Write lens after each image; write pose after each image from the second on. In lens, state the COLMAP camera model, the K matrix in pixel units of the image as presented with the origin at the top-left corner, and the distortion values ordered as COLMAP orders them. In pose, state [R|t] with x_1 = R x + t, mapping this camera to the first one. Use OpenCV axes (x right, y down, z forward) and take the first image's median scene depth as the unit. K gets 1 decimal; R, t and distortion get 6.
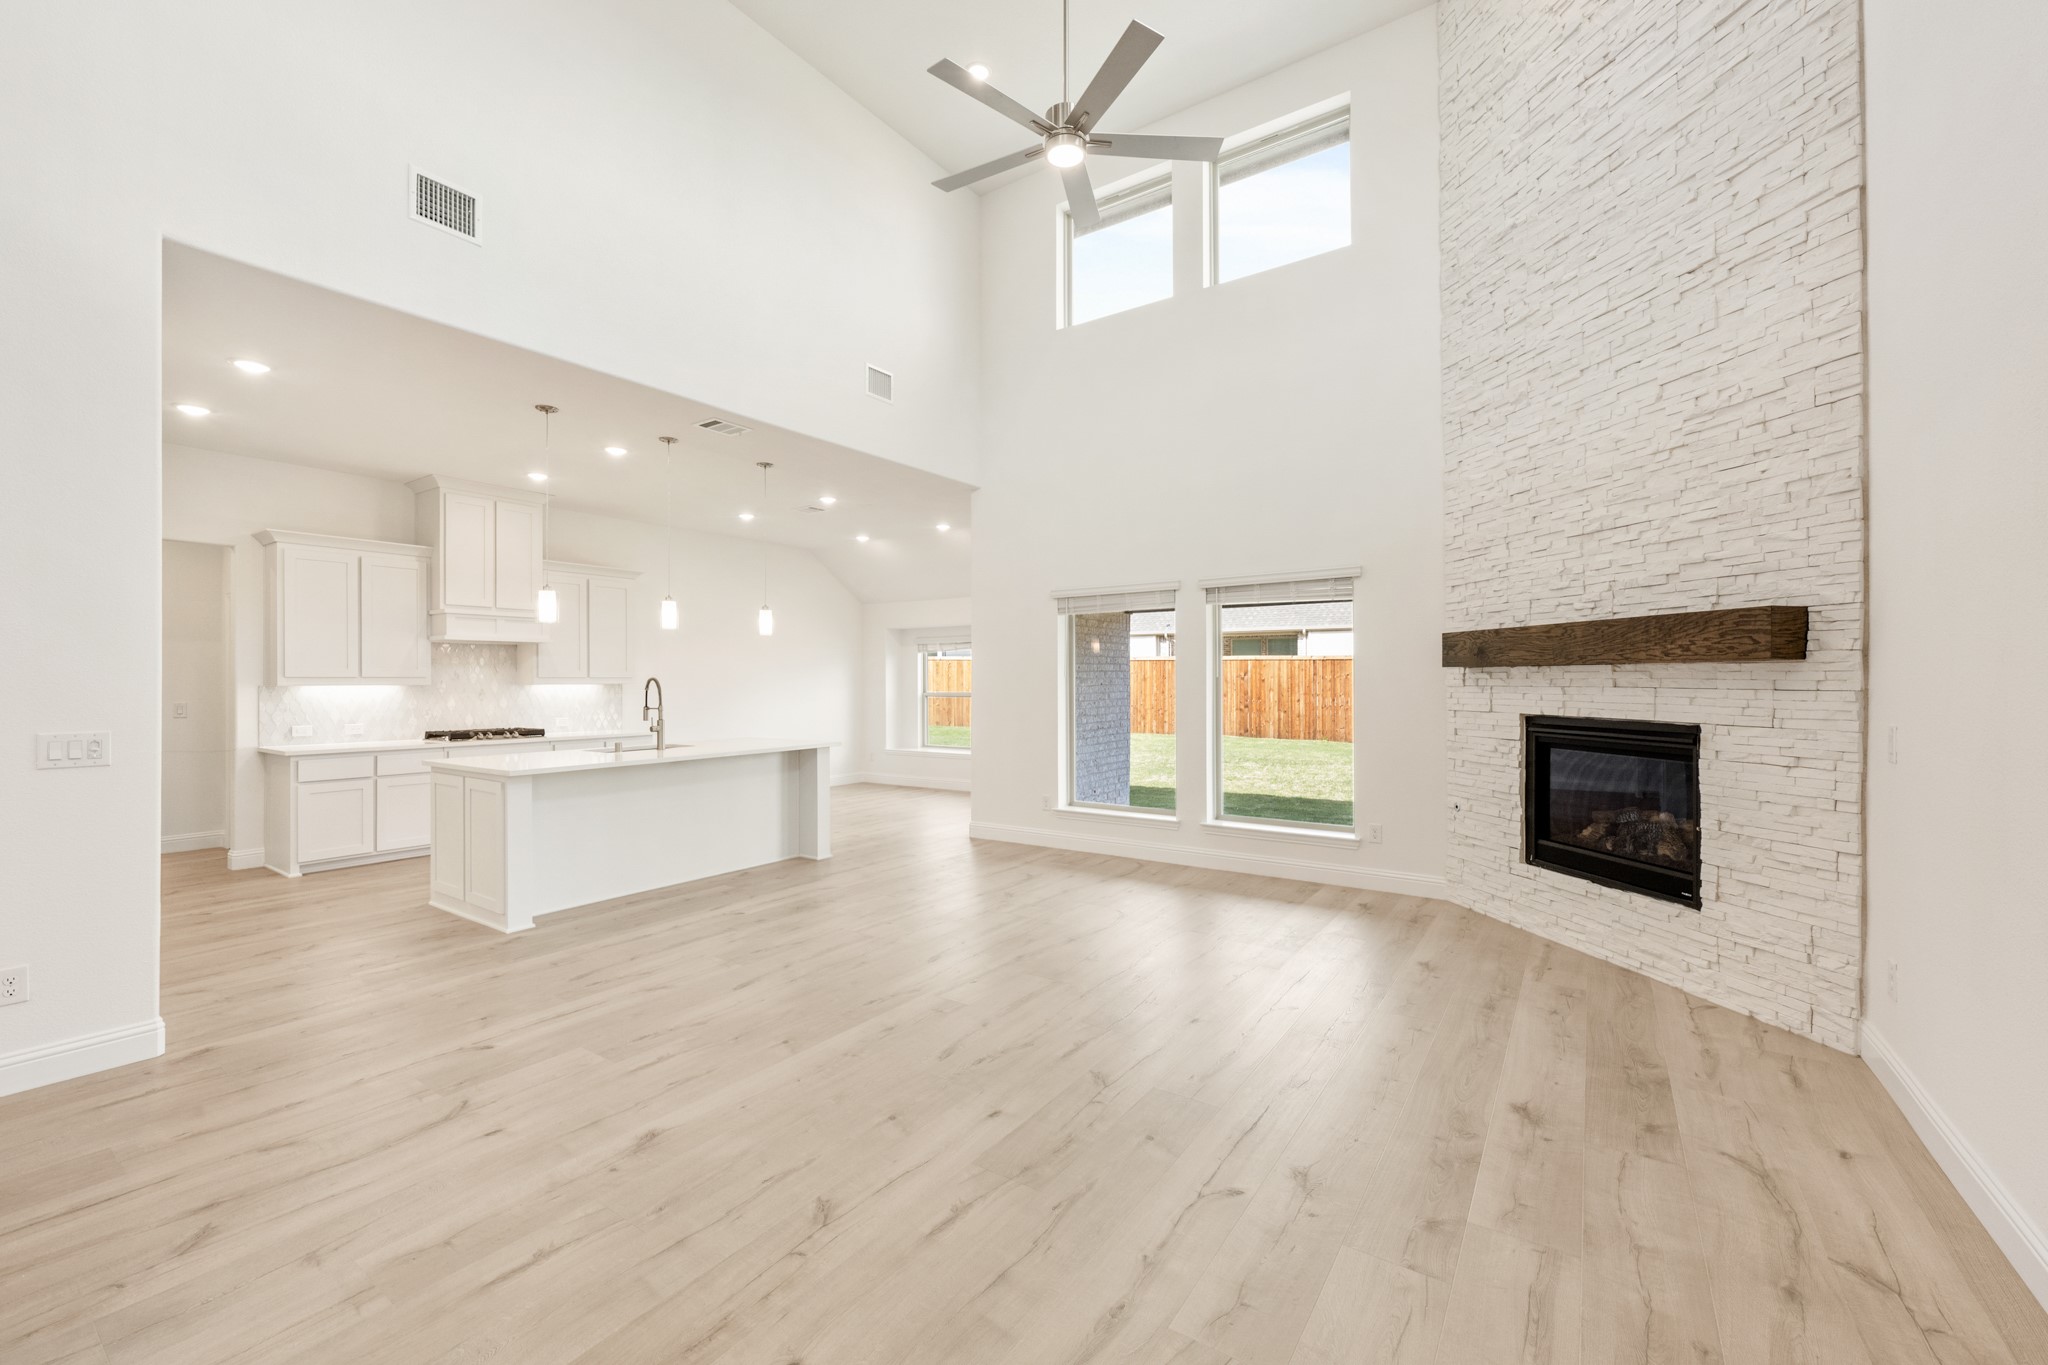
lens RADIAL K [[824.6, 0, 1020.7], [0, 824.6, 676.8], [0, 0, 1]] dist [0.000150, -0.000082]
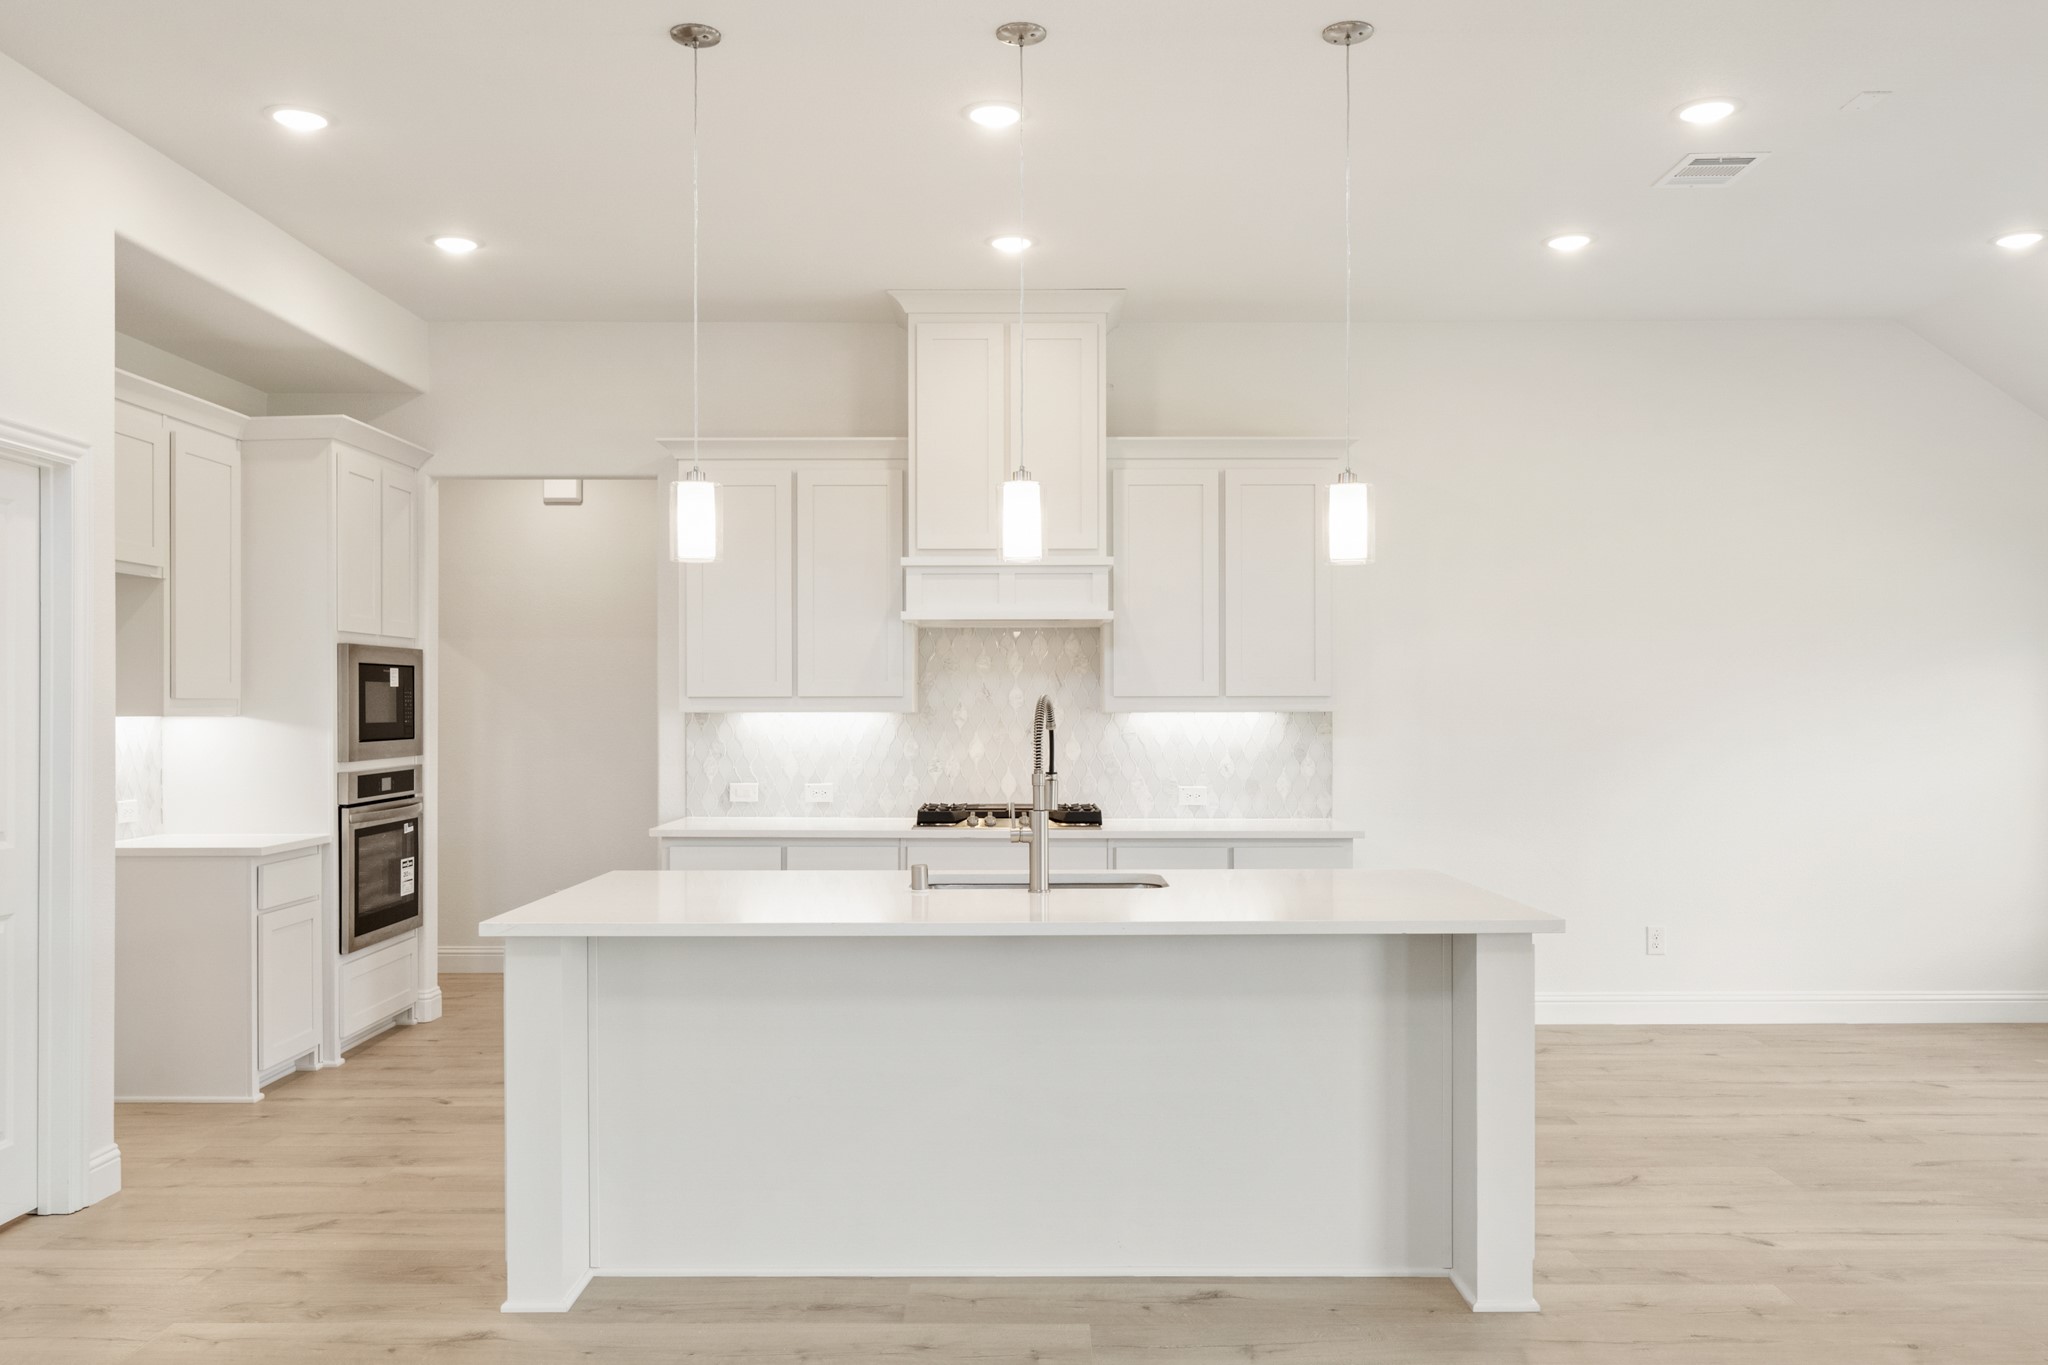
lens RADIAL K [[1592.7, 0, 1024.0], [0, 1592.7, 682.5], [0, 0, 1]] dist [-0.005888, -0.003622]
pose [[0.563207, -0.012730, -0.826218, 0.211830], [0.006517, 0.999919, -0.010965, 0.005573], [0.826290, 0.000791, 0.563244, 0.851757]]
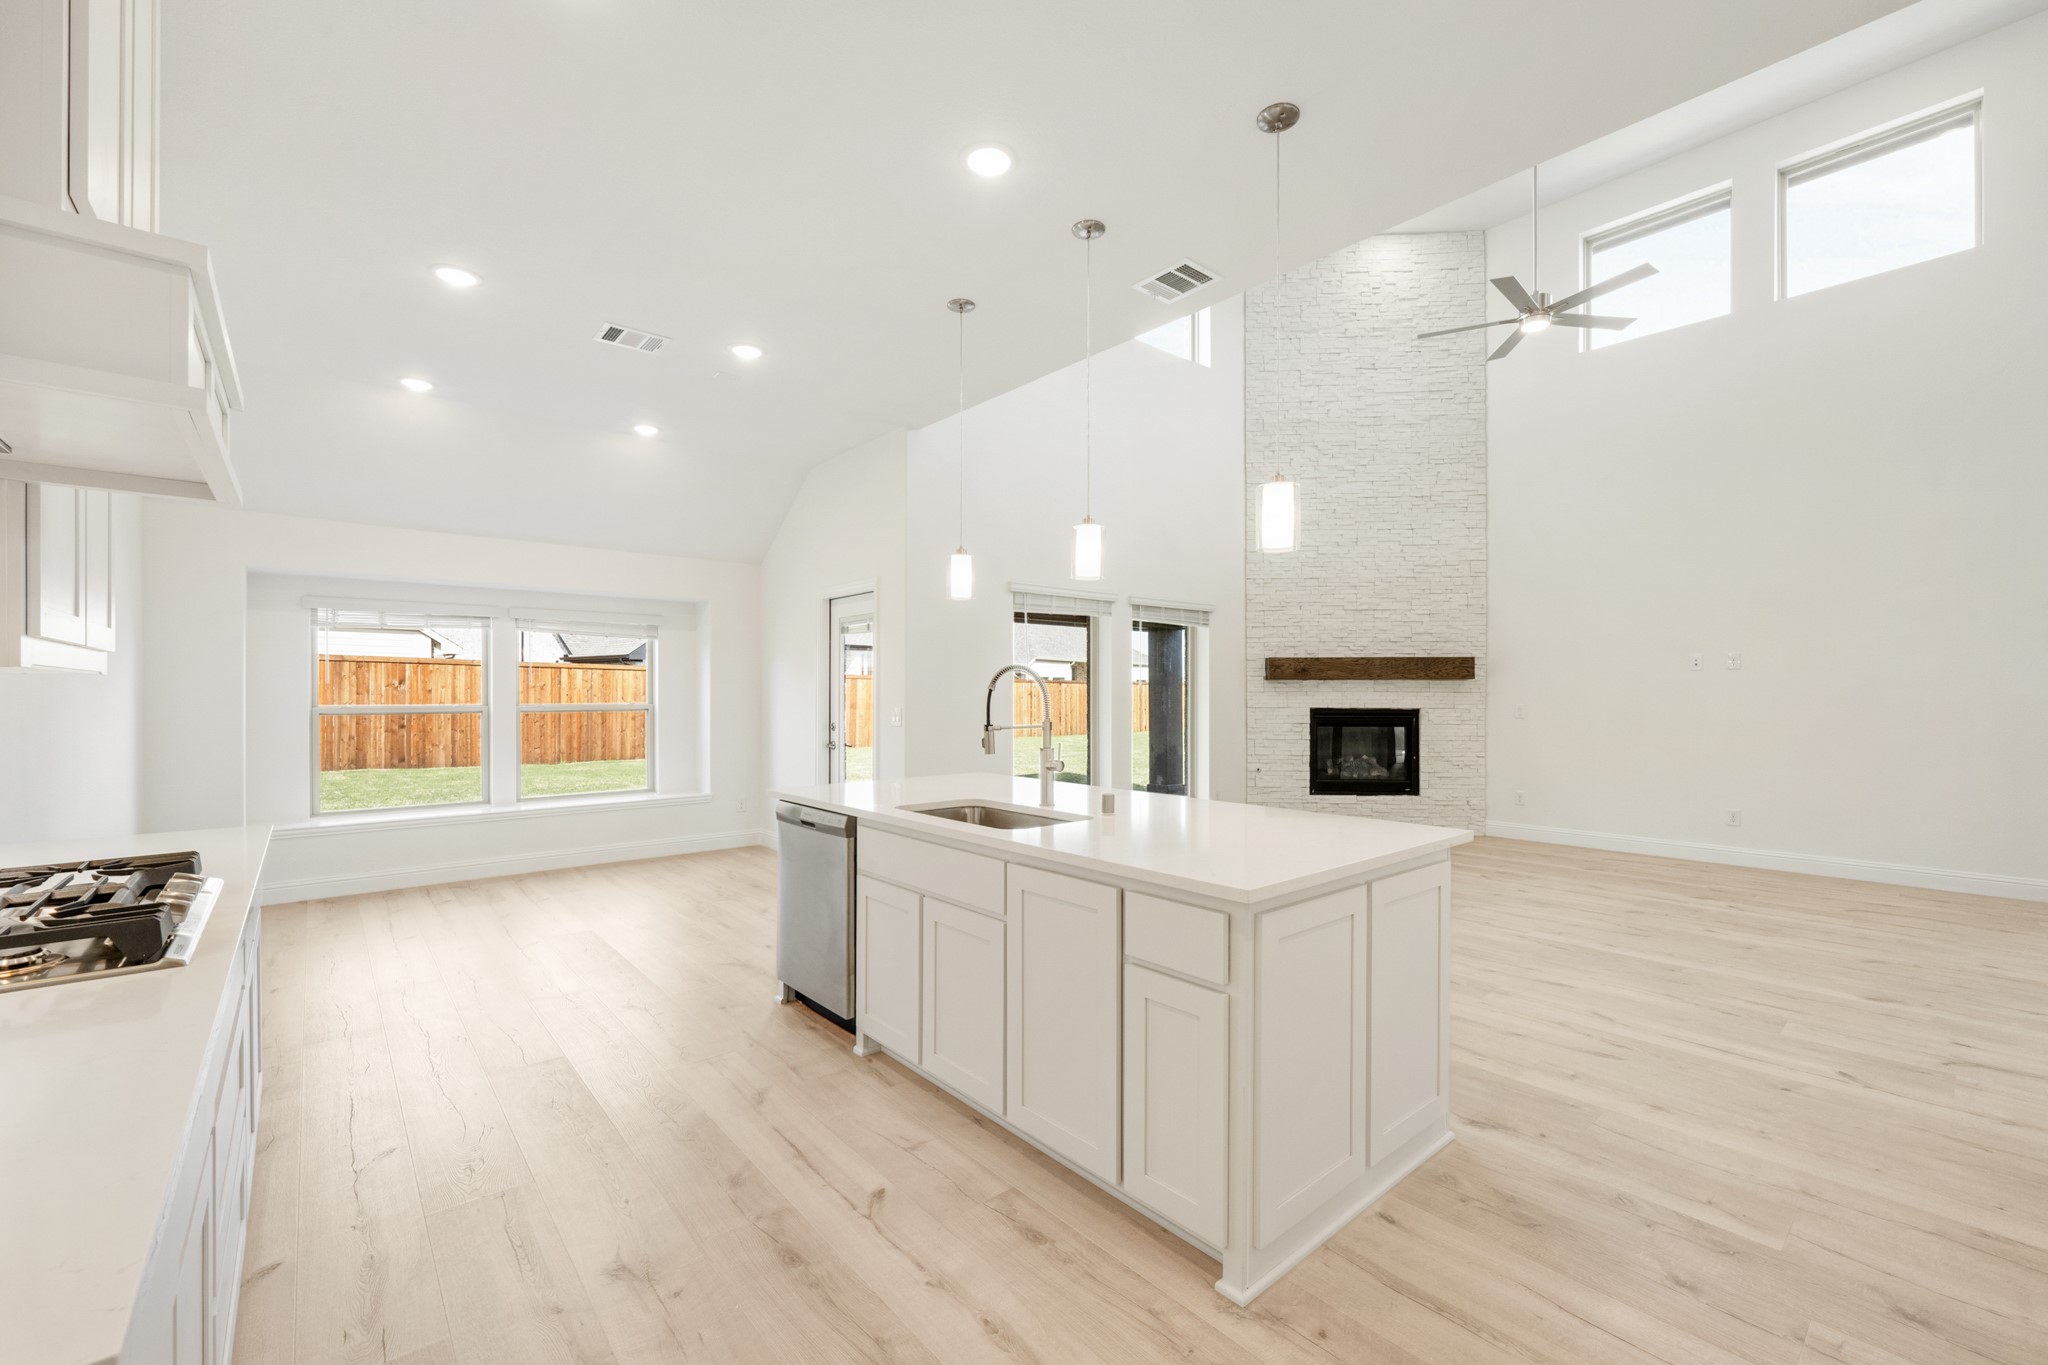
lens RADIAL K [[836.9, 0, 1029.2], [0, 836.9, 694.4], [0, 0, 1]] dist [-0.000280, 0.000249]
pose [[0.251522, 0.004239, 0.967842, -1.357960], [-0.006084, 0.999978, -0.002798, 0.028618], [-0.967833, -0.005184, 0.251542, 1.258385]]
